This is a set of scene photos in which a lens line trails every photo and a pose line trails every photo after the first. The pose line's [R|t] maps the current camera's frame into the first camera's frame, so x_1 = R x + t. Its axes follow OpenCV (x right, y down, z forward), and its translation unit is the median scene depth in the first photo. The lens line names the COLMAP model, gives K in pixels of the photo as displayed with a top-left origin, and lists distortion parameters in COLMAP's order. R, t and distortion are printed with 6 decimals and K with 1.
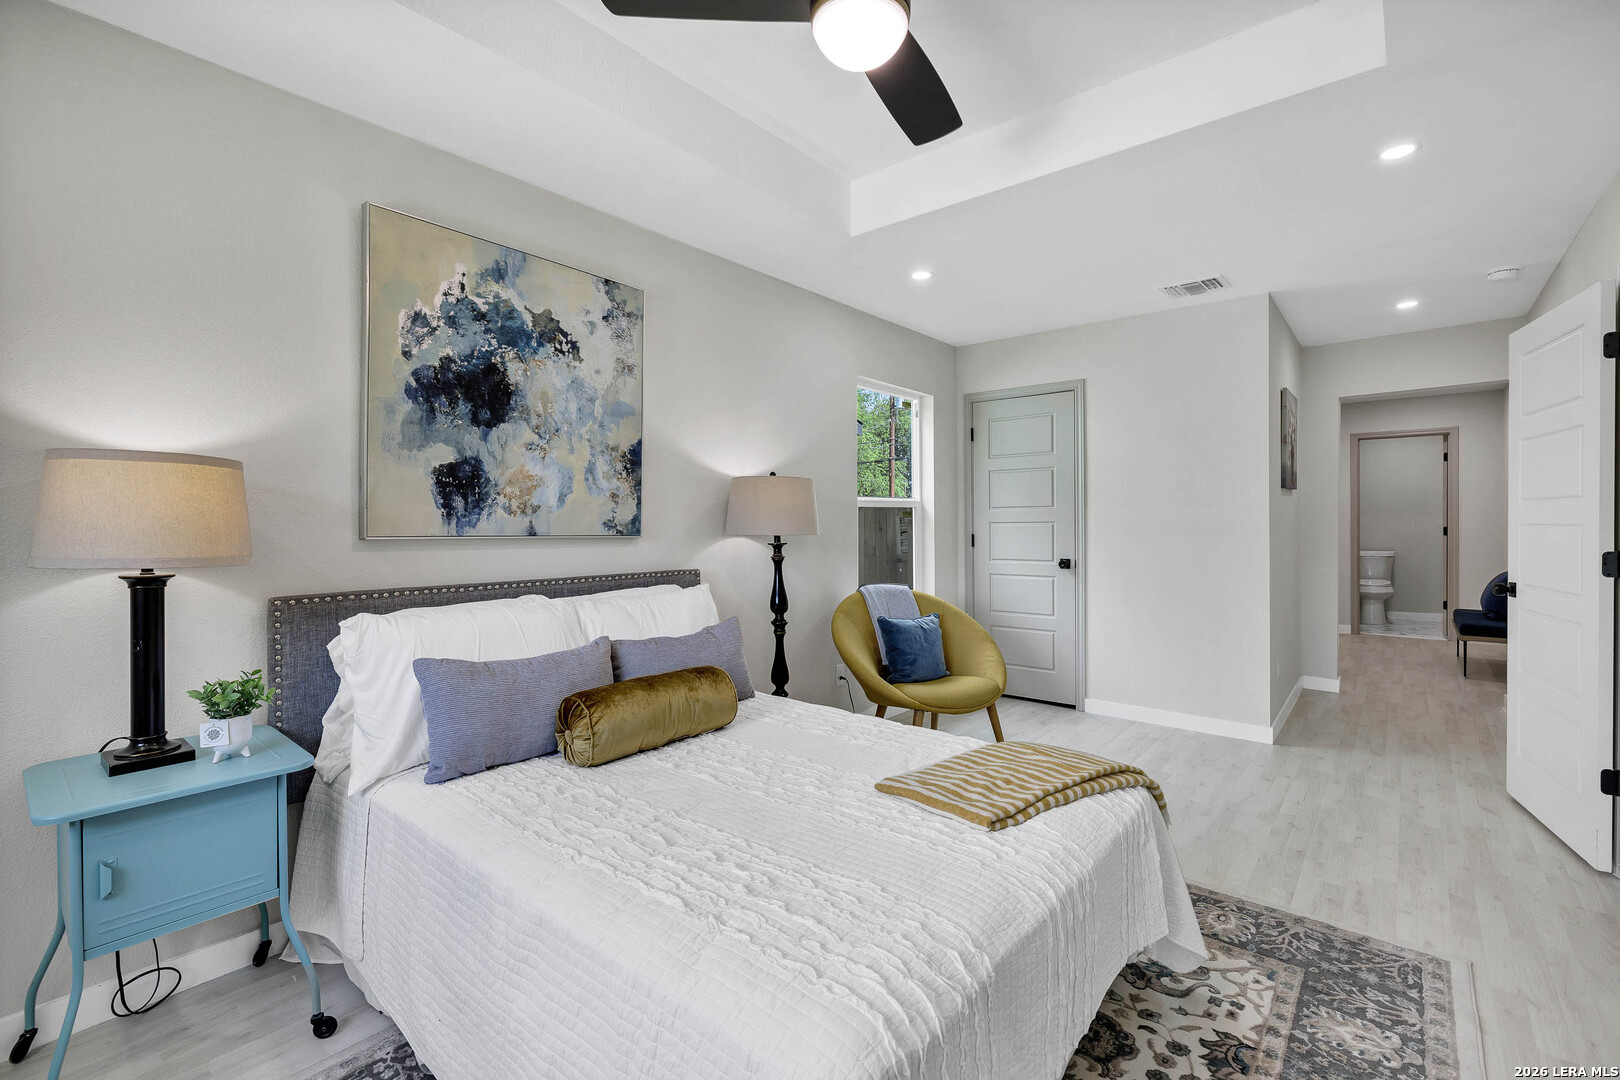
lens RADIAL K [[709.2, 0, 810.8], [0, 709.2, 526.7], [0, 0, 1]] dist [0.000359, 0.000026]
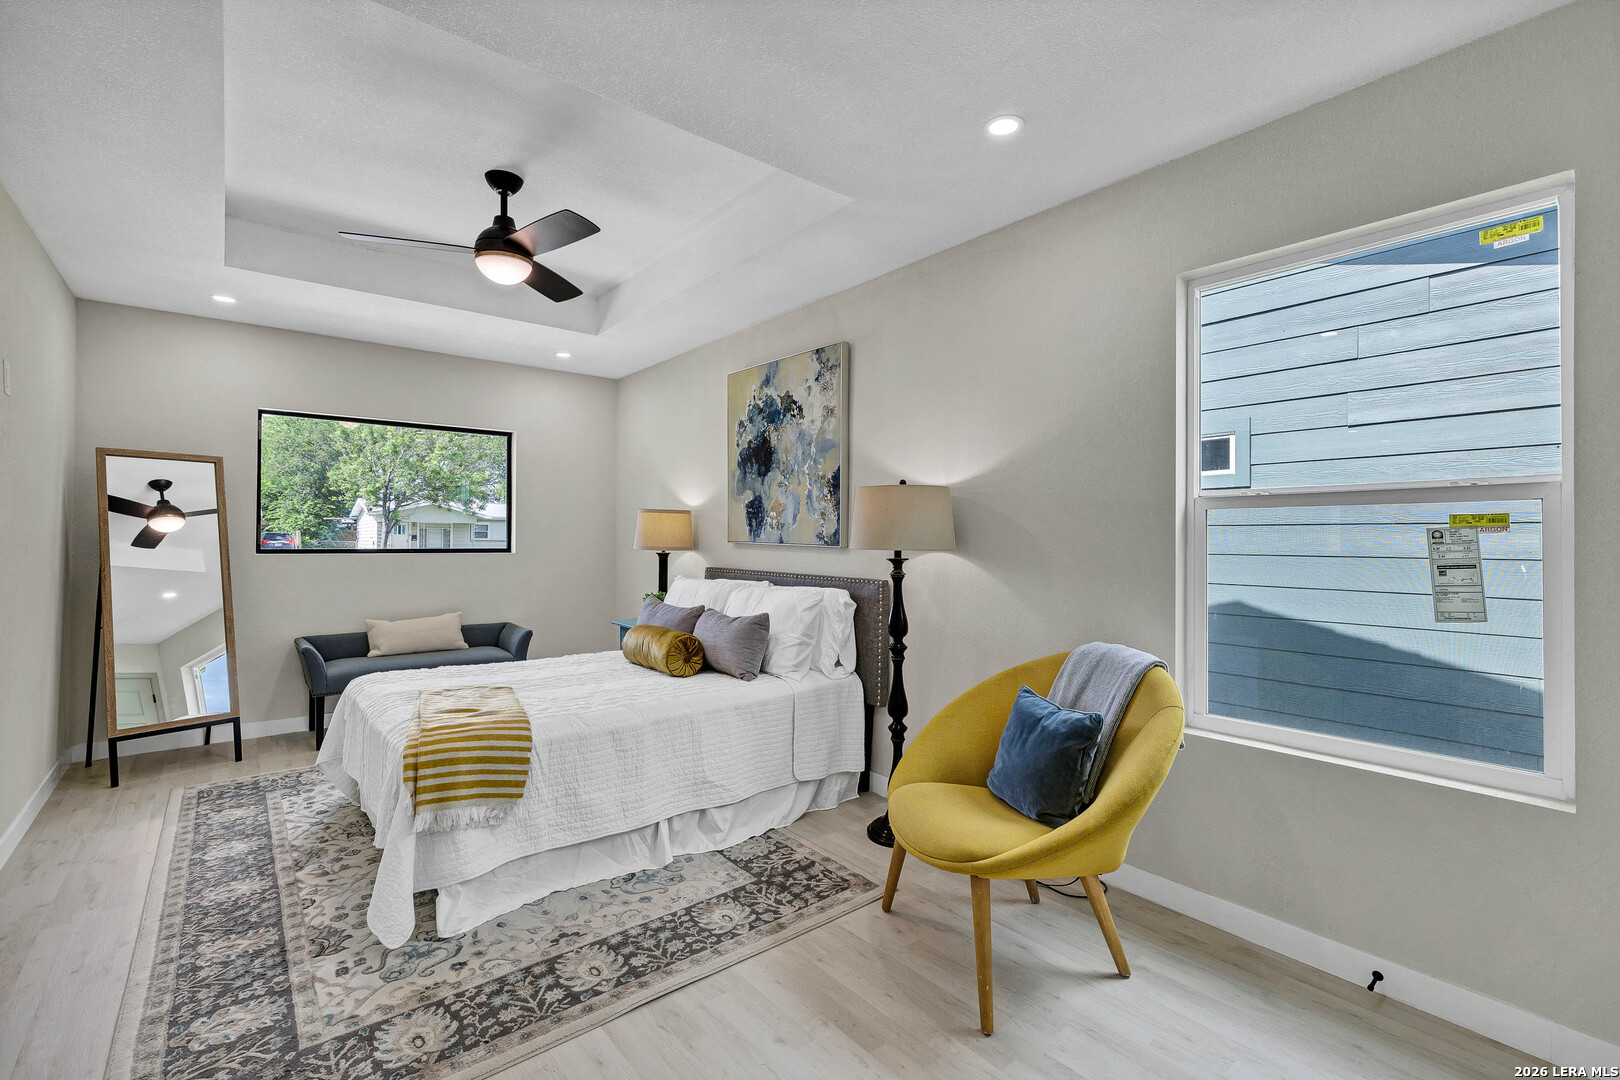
lens RADIAL K [[705.6, 0, 808.9], [0, 705.6, 534.5], [0, 0, 1]] dist [-0.000464, 0.000157]
pose [[-0.178358, -0.000489, -0.983966, 1.112700], [-0.012868, 0.999916, 0.001835, -0.009751], [0.983882, 0.012989, -0.178349, 1.364139]]
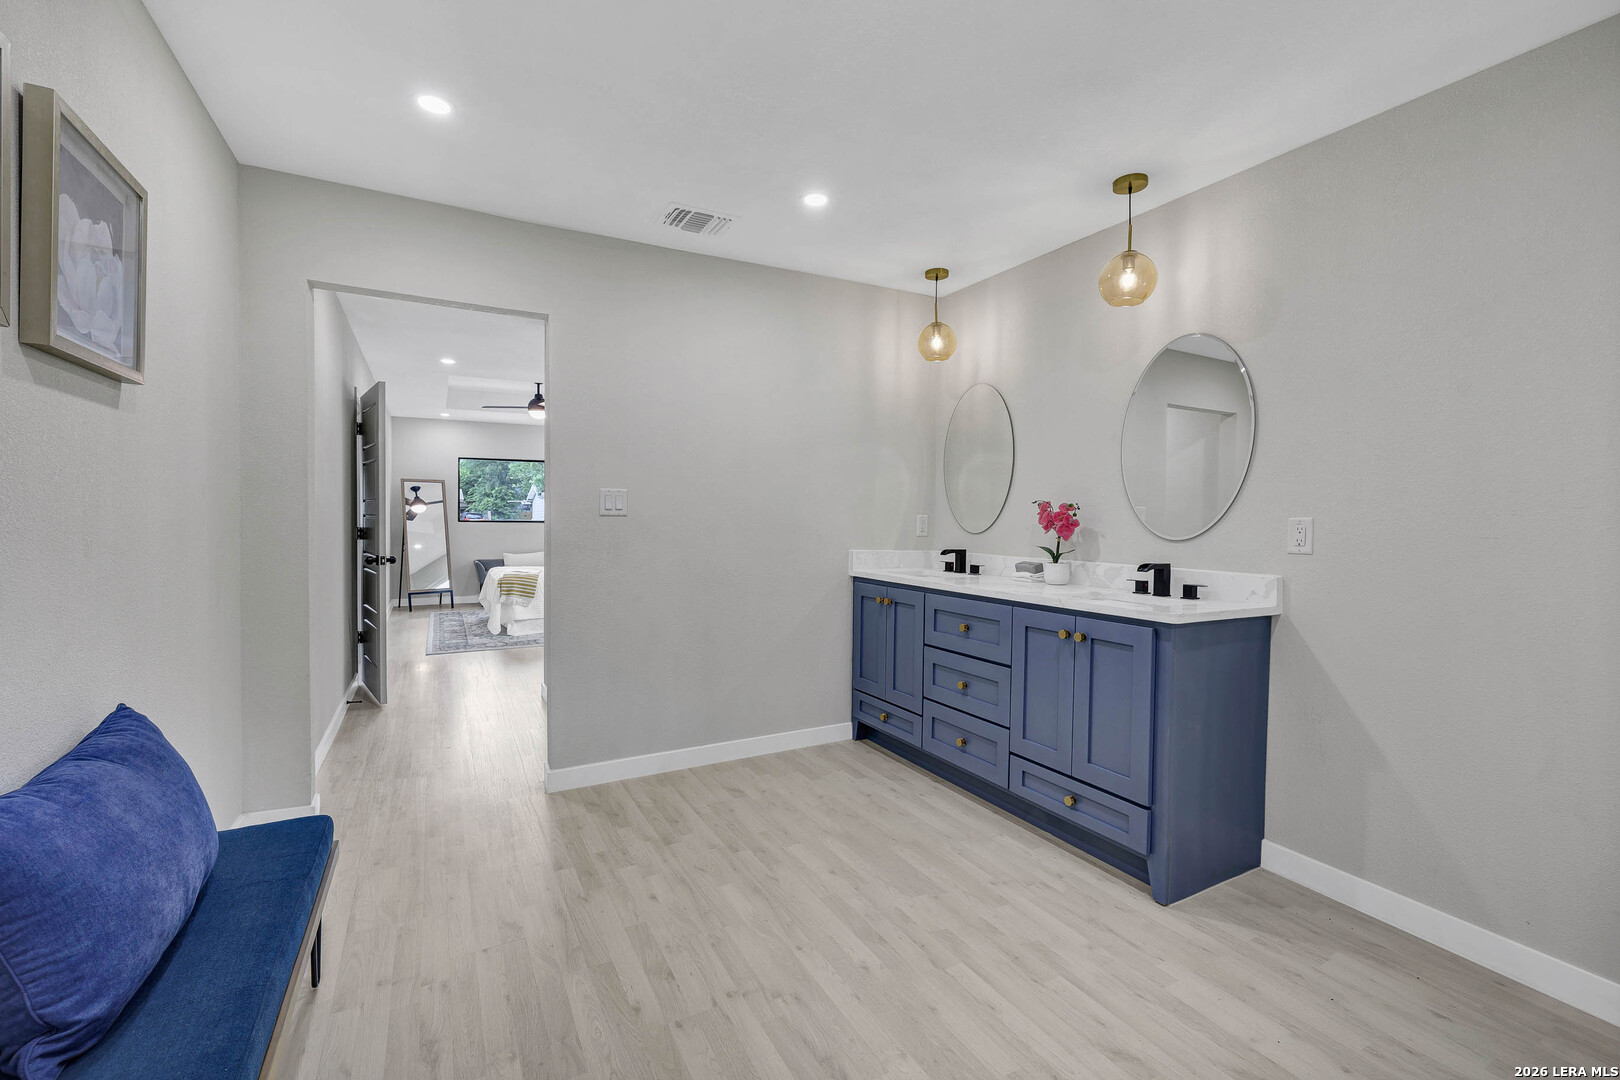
lens RADIAL K [[709.2, 0, 810.8], [0, 709.2, 526.7], [0, 0, 1]] dist [0.000359, 0.000026]
pose [[-0.374559, 0.016815, -0.927050, 2.508570], [-0.010388, 0.999697, 0.022329, -0.024017], [0.927145, 0.017994, -0.374271, 2.942013]]
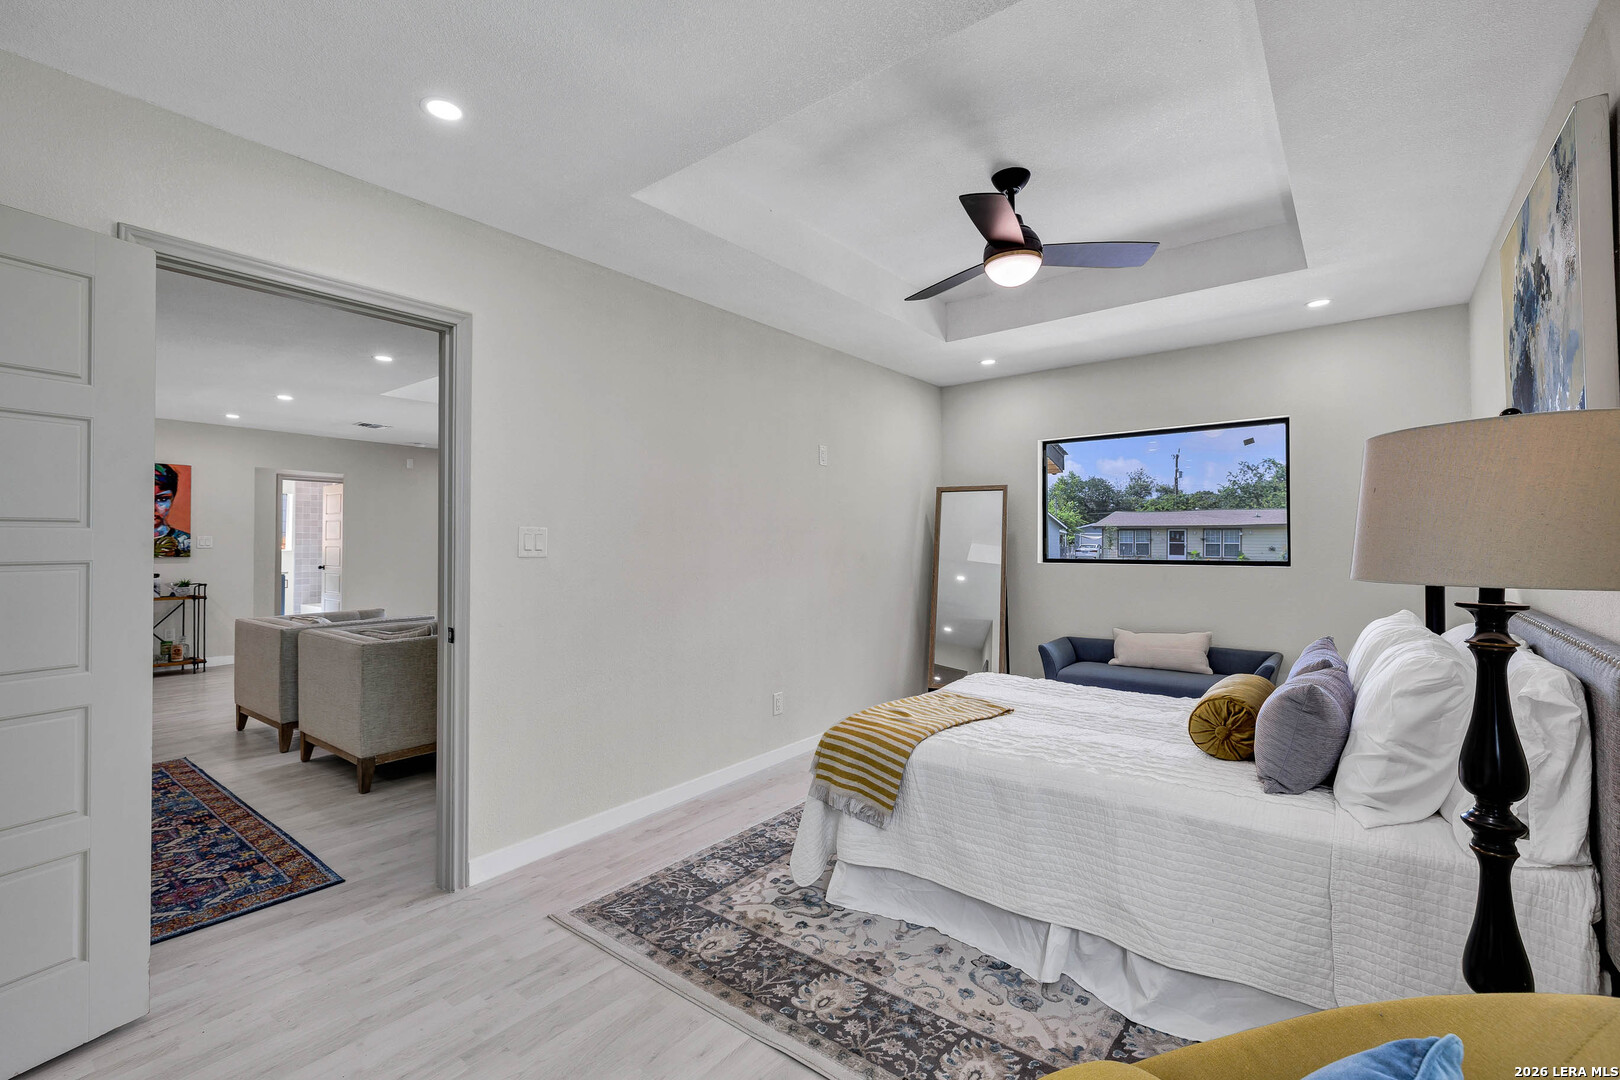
lens RADIAL K [[705.6, 0, 808.9], [0, 705.6, 534.5], [0, 0, 1]] dist [-0.000464, 0.000157]
pose [[-0.999360, 0.008604, -0.034711, 0.414672], [0.008769, 0.999951, -0.004619, -0.019394], [0.034670, -0.004921, -0.999387, 1.760420]]
